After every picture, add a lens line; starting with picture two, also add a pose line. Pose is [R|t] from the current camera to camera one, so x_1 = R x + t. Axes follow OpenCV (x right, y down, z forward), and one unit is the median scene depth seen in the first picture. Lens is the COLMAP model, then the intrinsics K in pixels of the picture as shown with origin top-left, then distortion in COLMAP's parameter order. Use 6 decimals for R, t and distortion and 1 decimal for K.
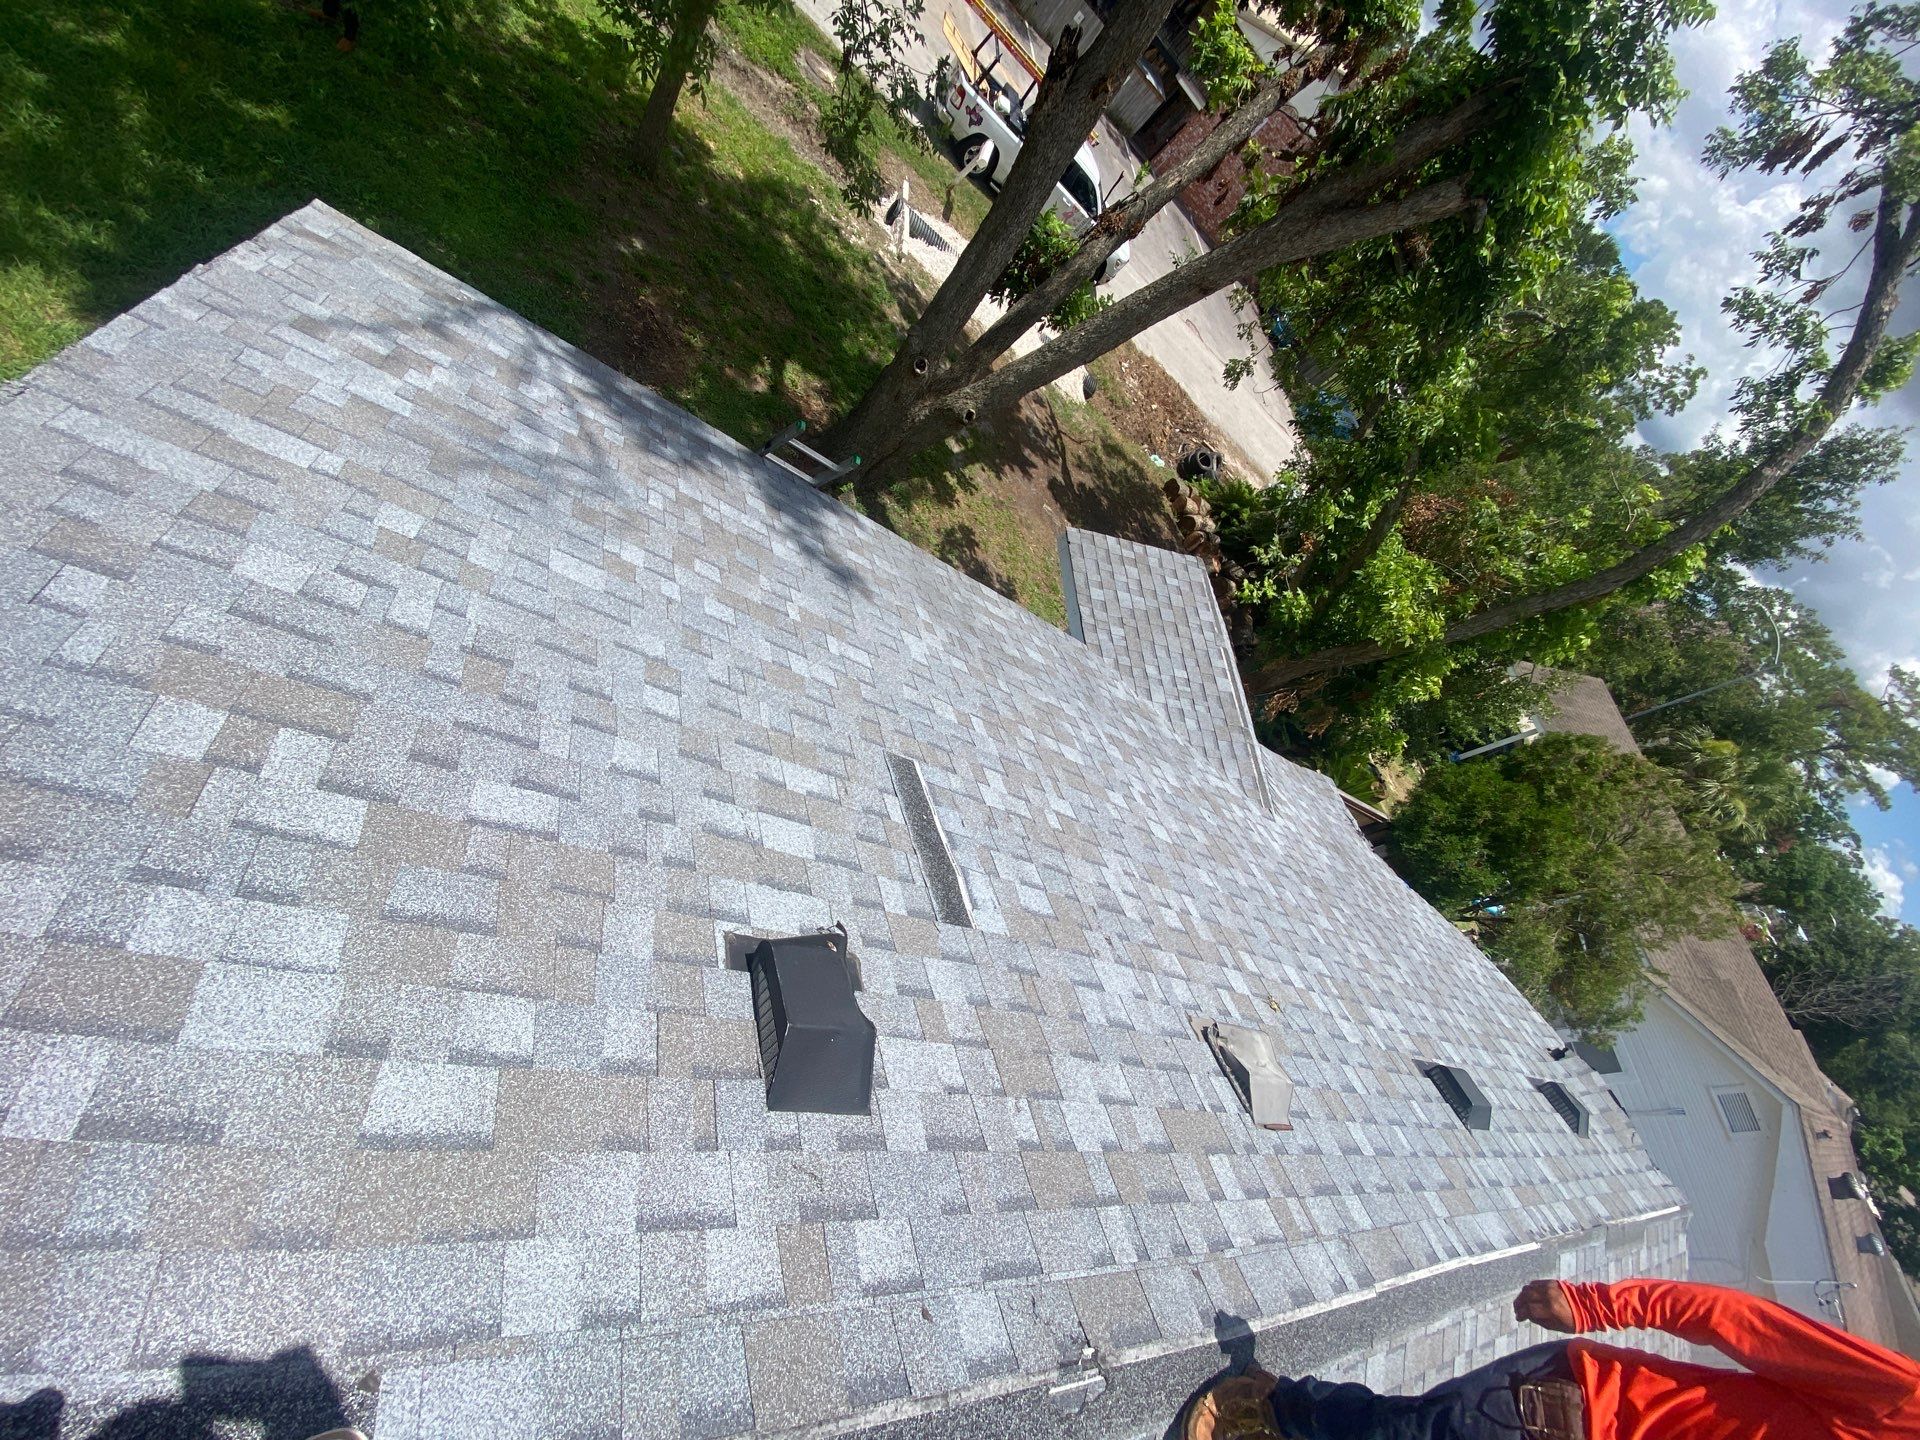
lens RADIAL K [[772.4, 0, 960.0], [0, 772.4, 720.0], [0, 0, 1]] dist [0.002653, -0.012834]
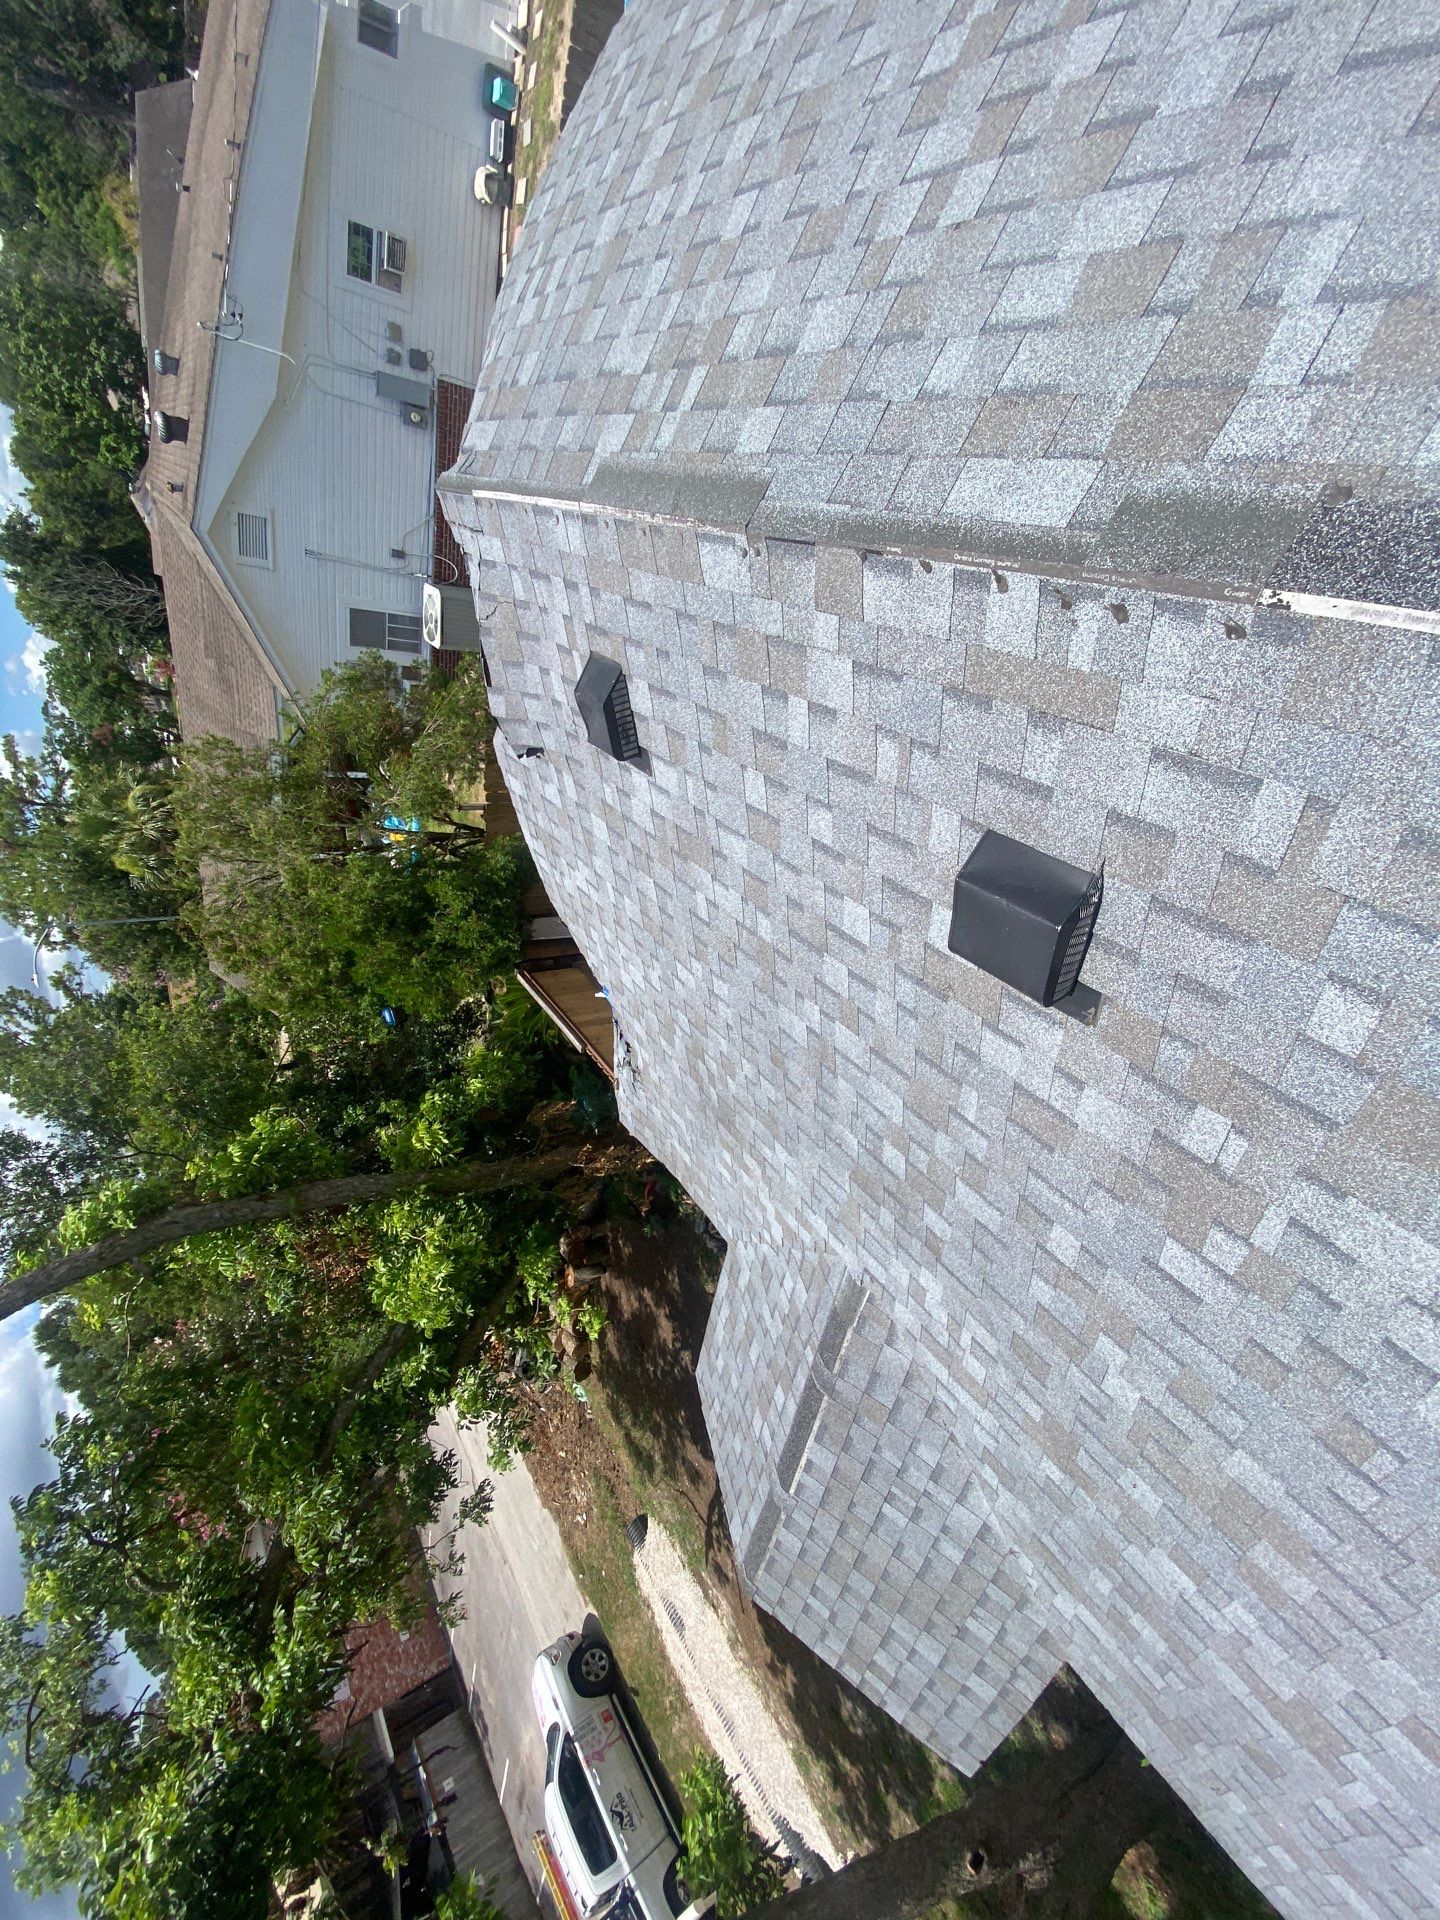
lens RADIAL K [[772.4, 0, 717.5], [0, 772.4, 990.5], [0, 0, 1]] dist [0.002653, -0.012834]
pose [[-0.945624, -0.306840, 0.107905, 0.826739], [0.314770, -0.946875, 0.065937, 0.414589], [0.081941, 0.096317, 0.991972, 0.633722]]
